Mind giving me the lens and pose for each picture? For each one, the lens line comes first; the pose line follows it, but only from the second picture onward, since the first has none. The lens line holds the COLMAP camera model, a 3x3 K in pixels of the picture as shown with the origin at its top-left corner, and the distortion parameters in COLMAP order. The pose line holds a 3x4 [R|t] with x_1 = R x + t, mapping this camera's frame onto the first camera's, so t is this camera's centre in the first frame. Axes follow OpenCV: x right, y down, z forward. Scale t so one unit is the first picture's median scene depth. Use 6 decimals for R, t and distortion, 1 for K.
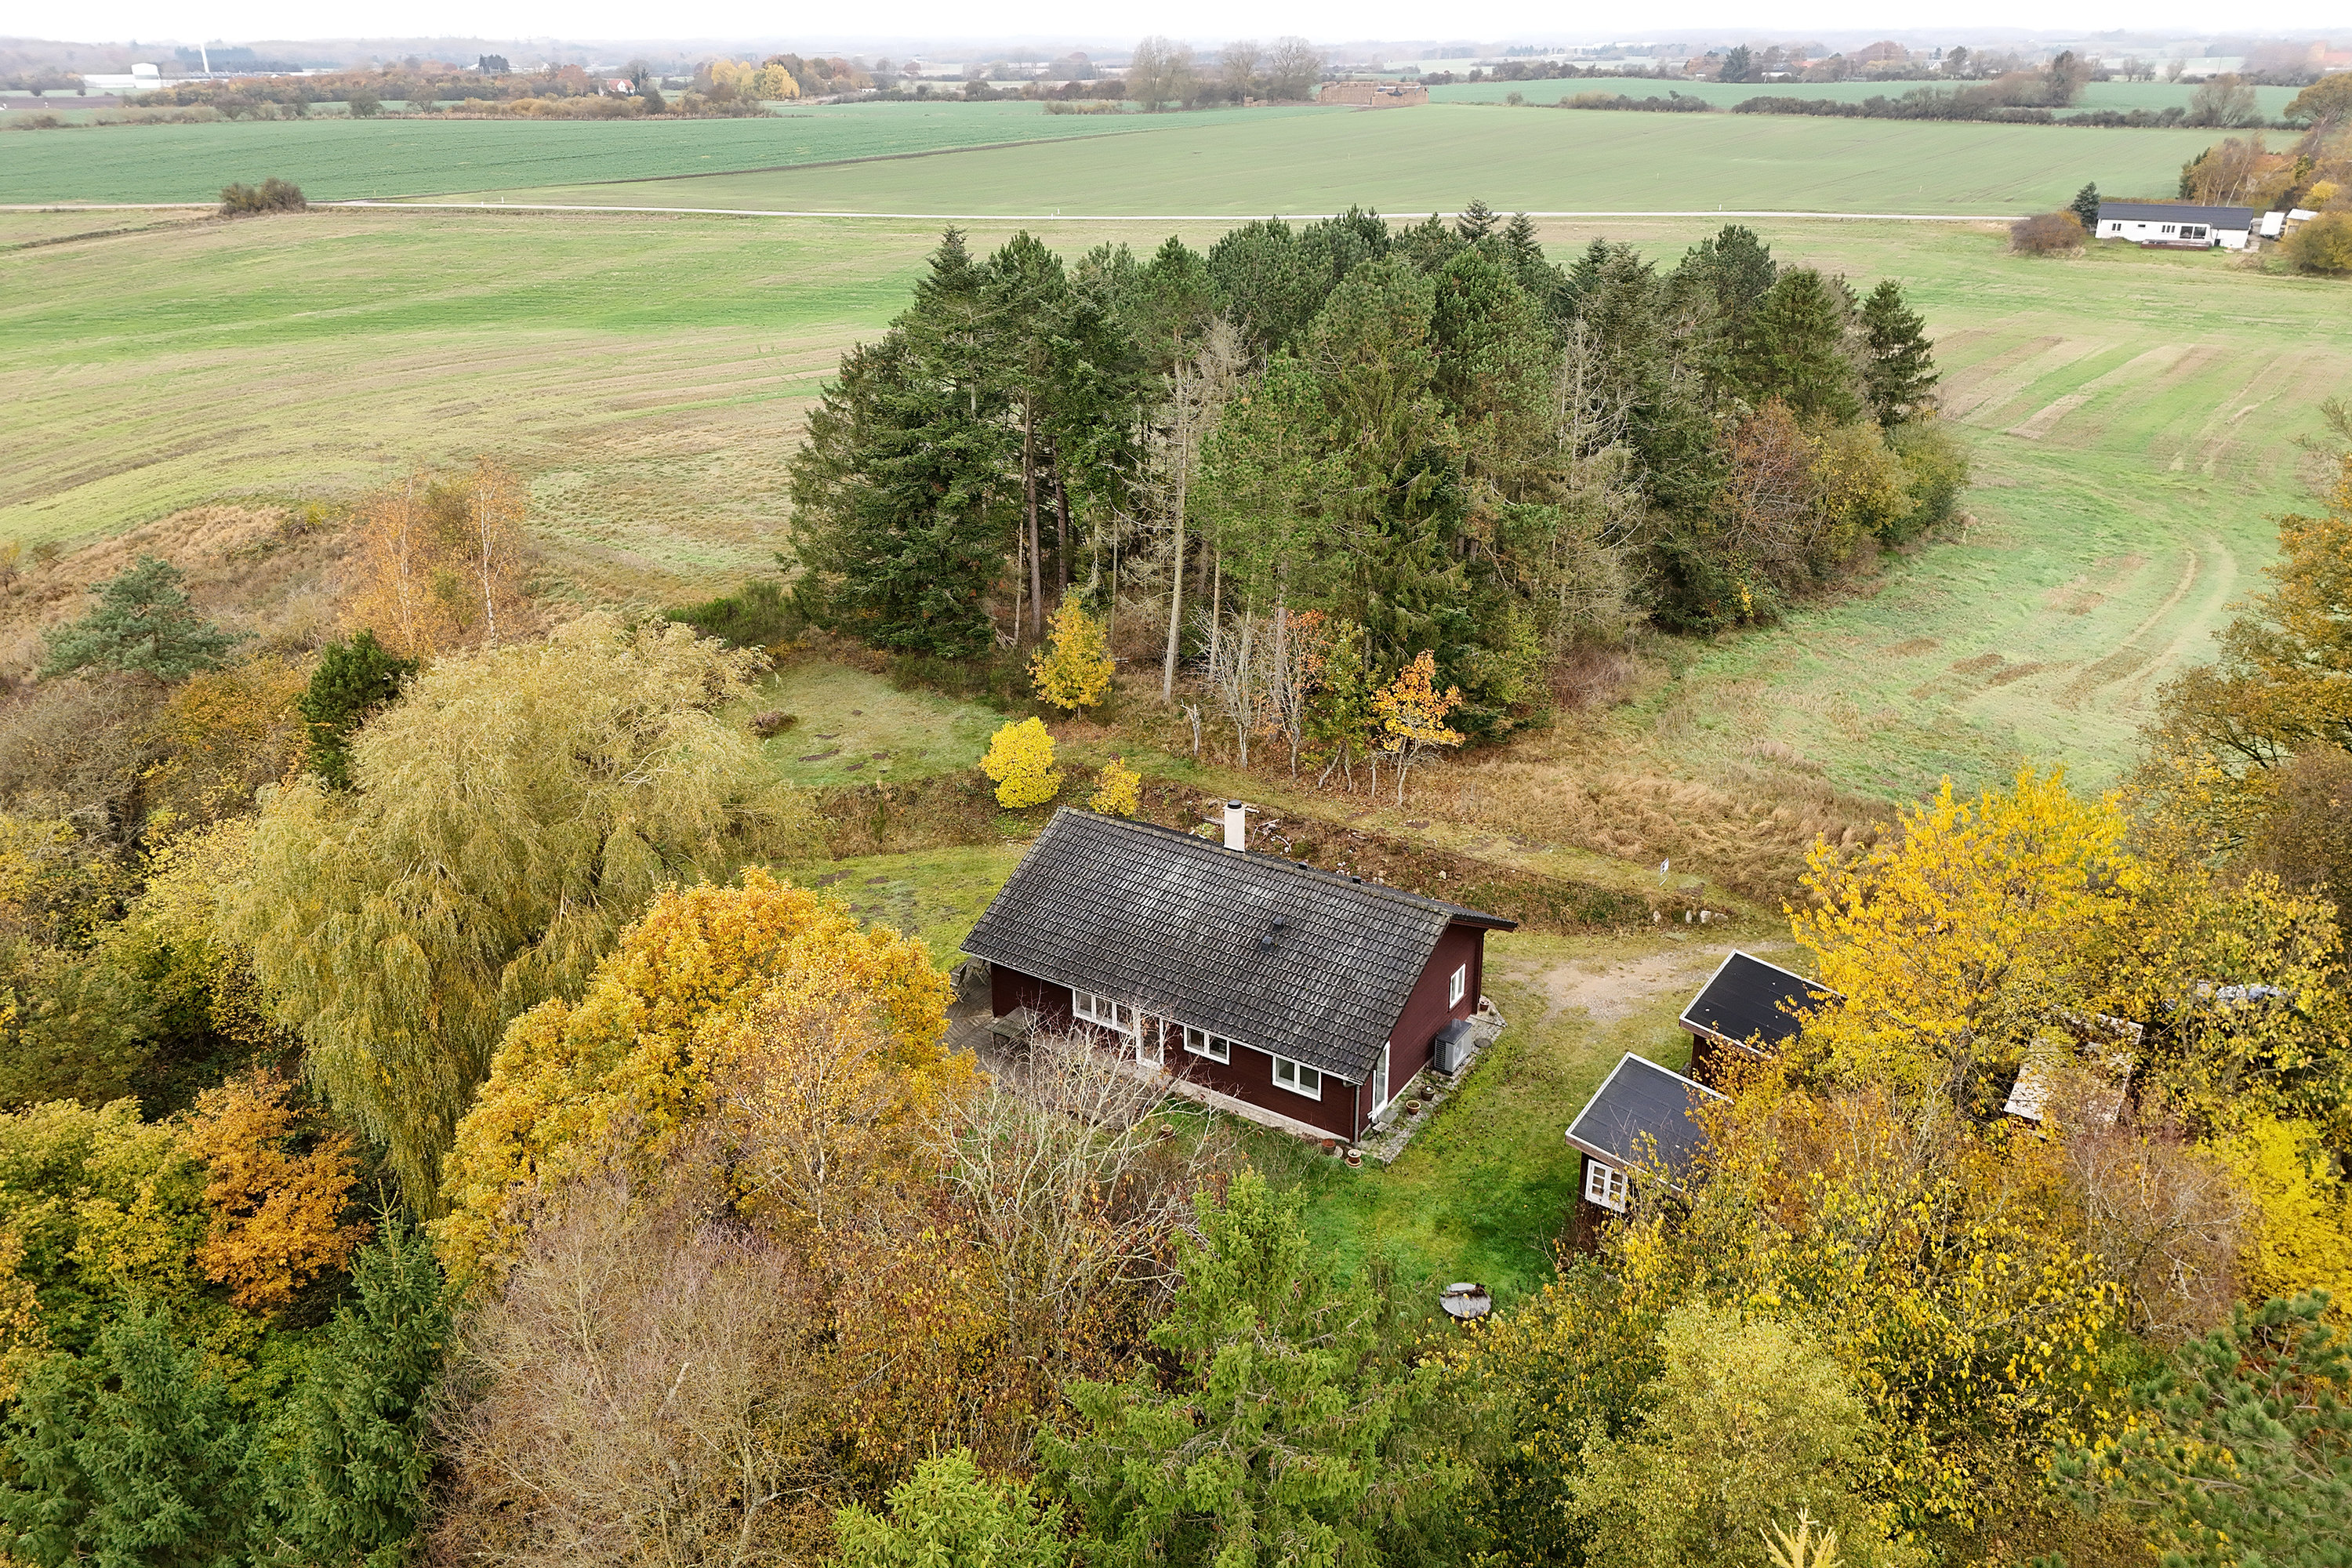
lens RADIAL K [[1720.9, 0, 1172.5], [0, 1720.9, 743.4], [0, 0, 1]] dist [0.078985, -0.073039]
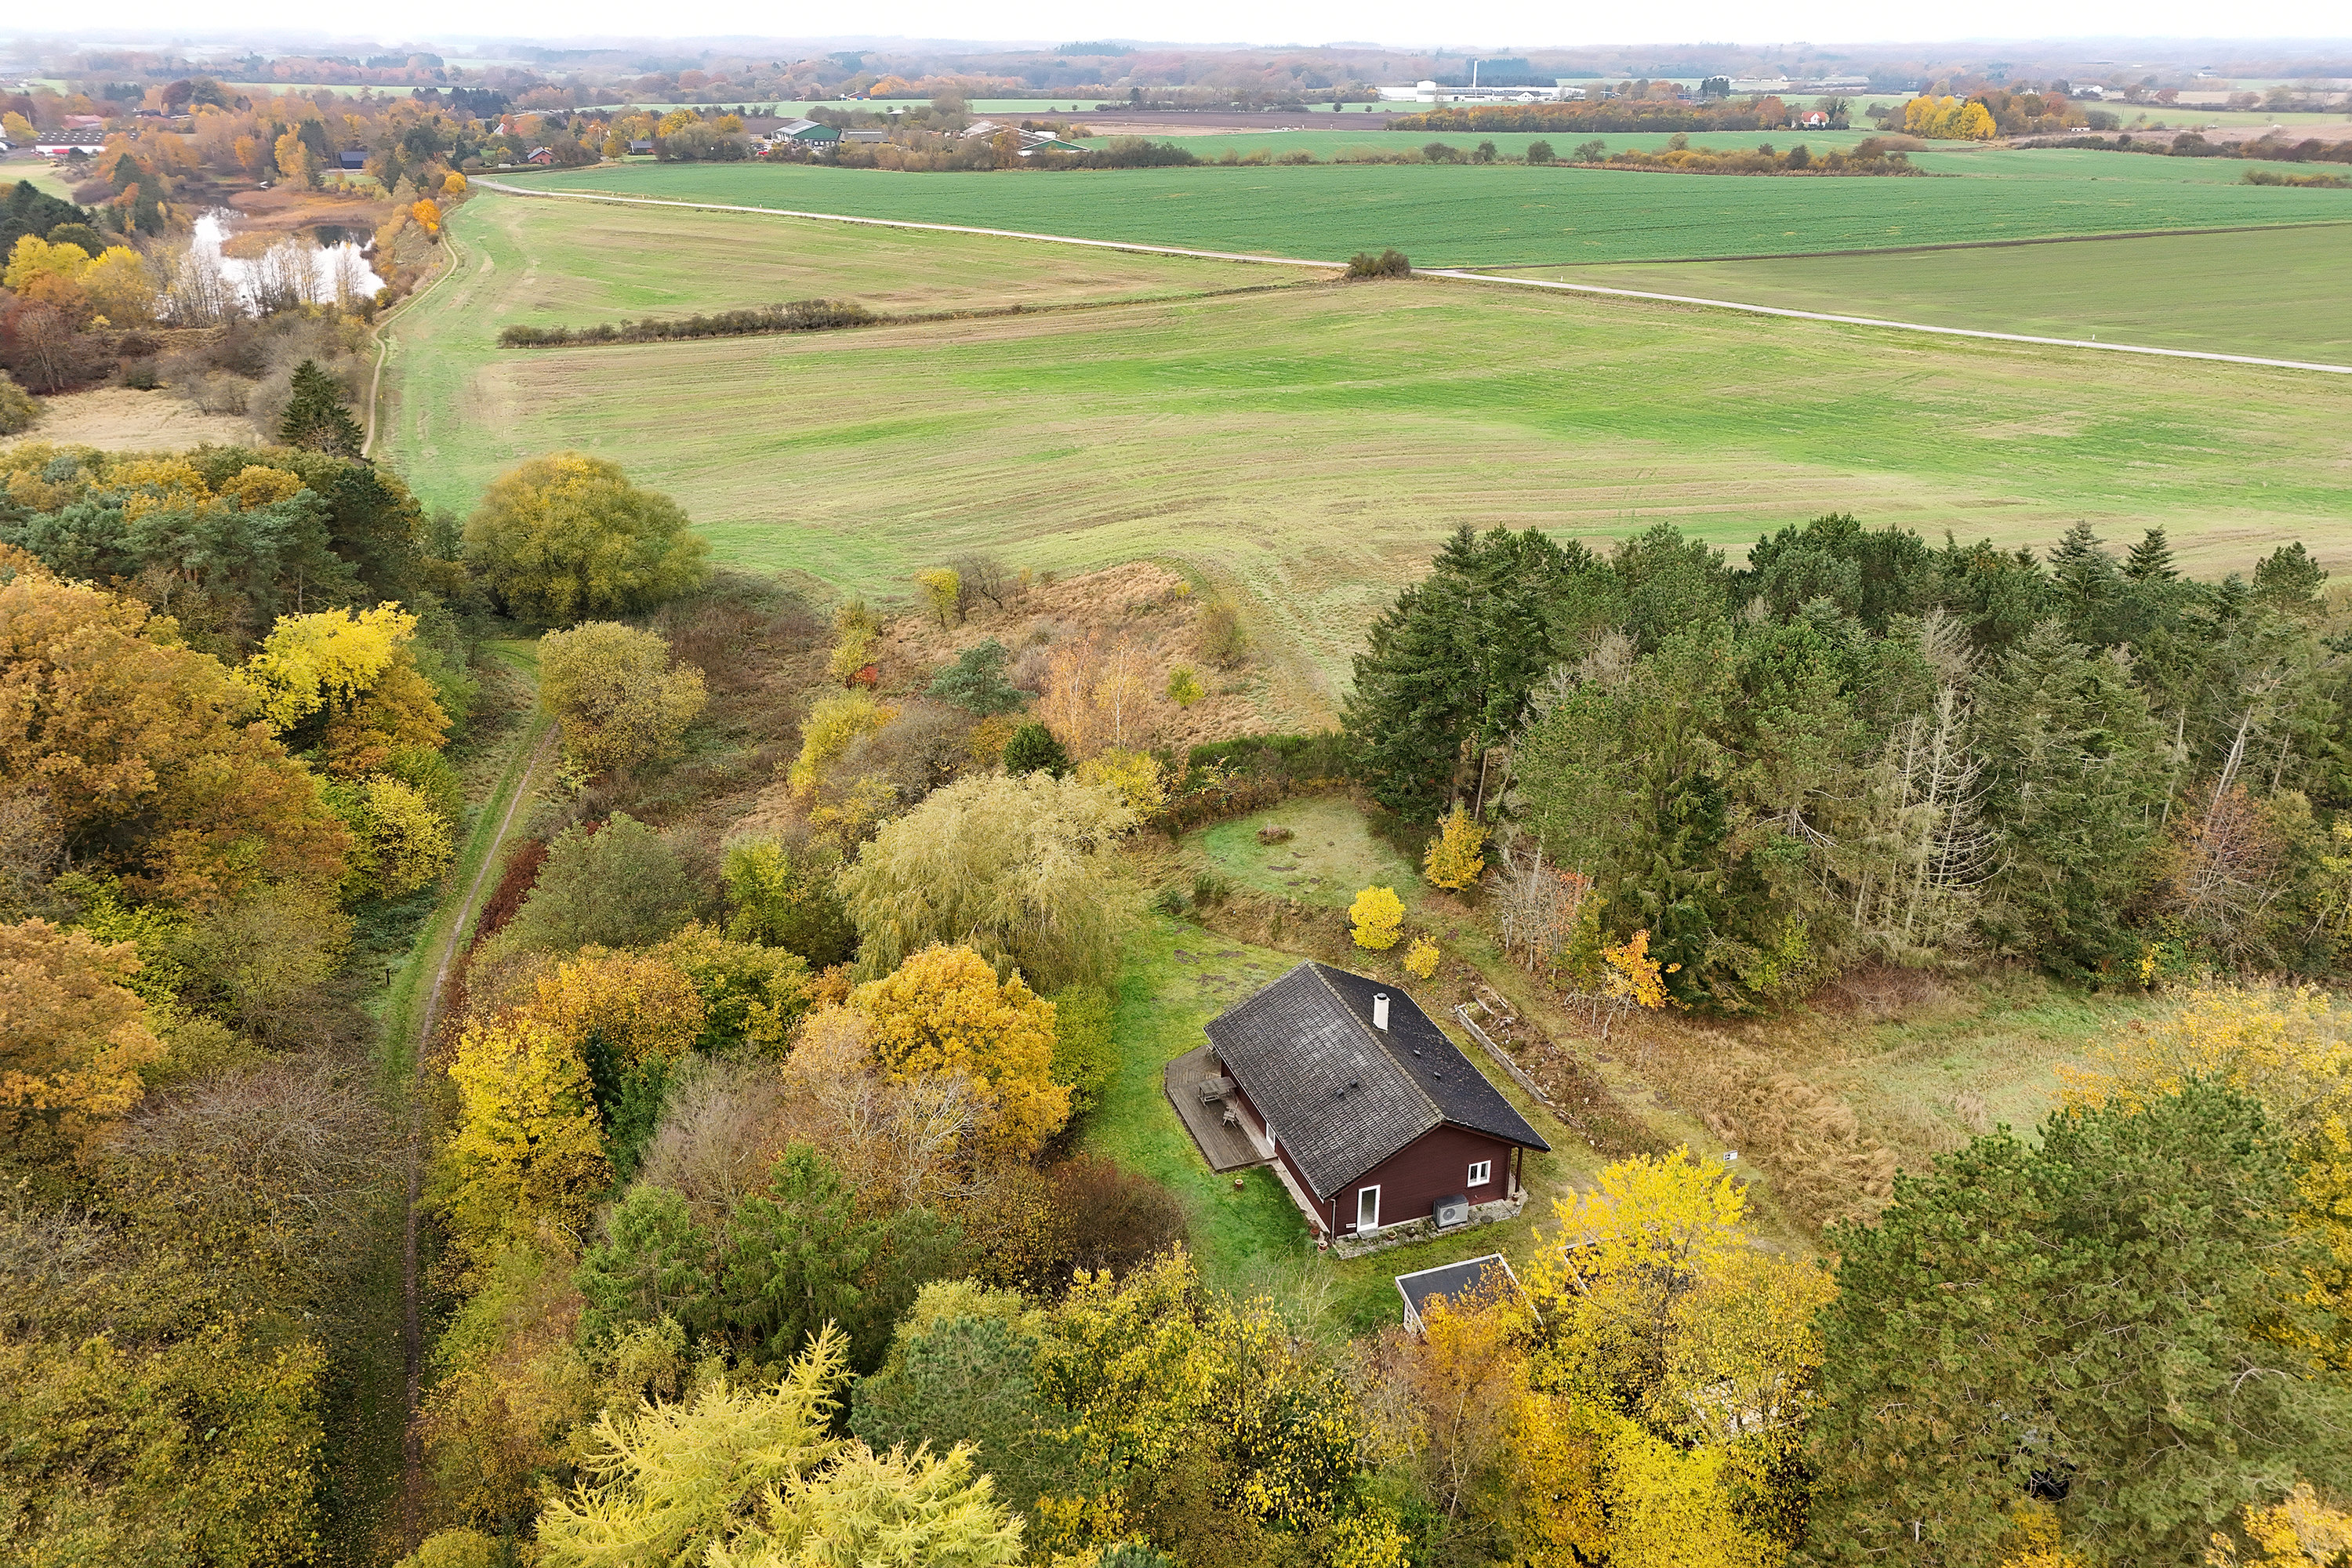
lens RADIAL K [[1720.9, 0, 1172.5], [0, 1720.9, 743.4], [0, 0, 1]] dist [0.078985, -0.073039]
pose [[0.788932, 0.246217, -0.562996, 0.137871], [-0.241105, 0.966775, 0.084940, -0.052538], [0.565203, 0.068730, 0.822084, -0.066587]]
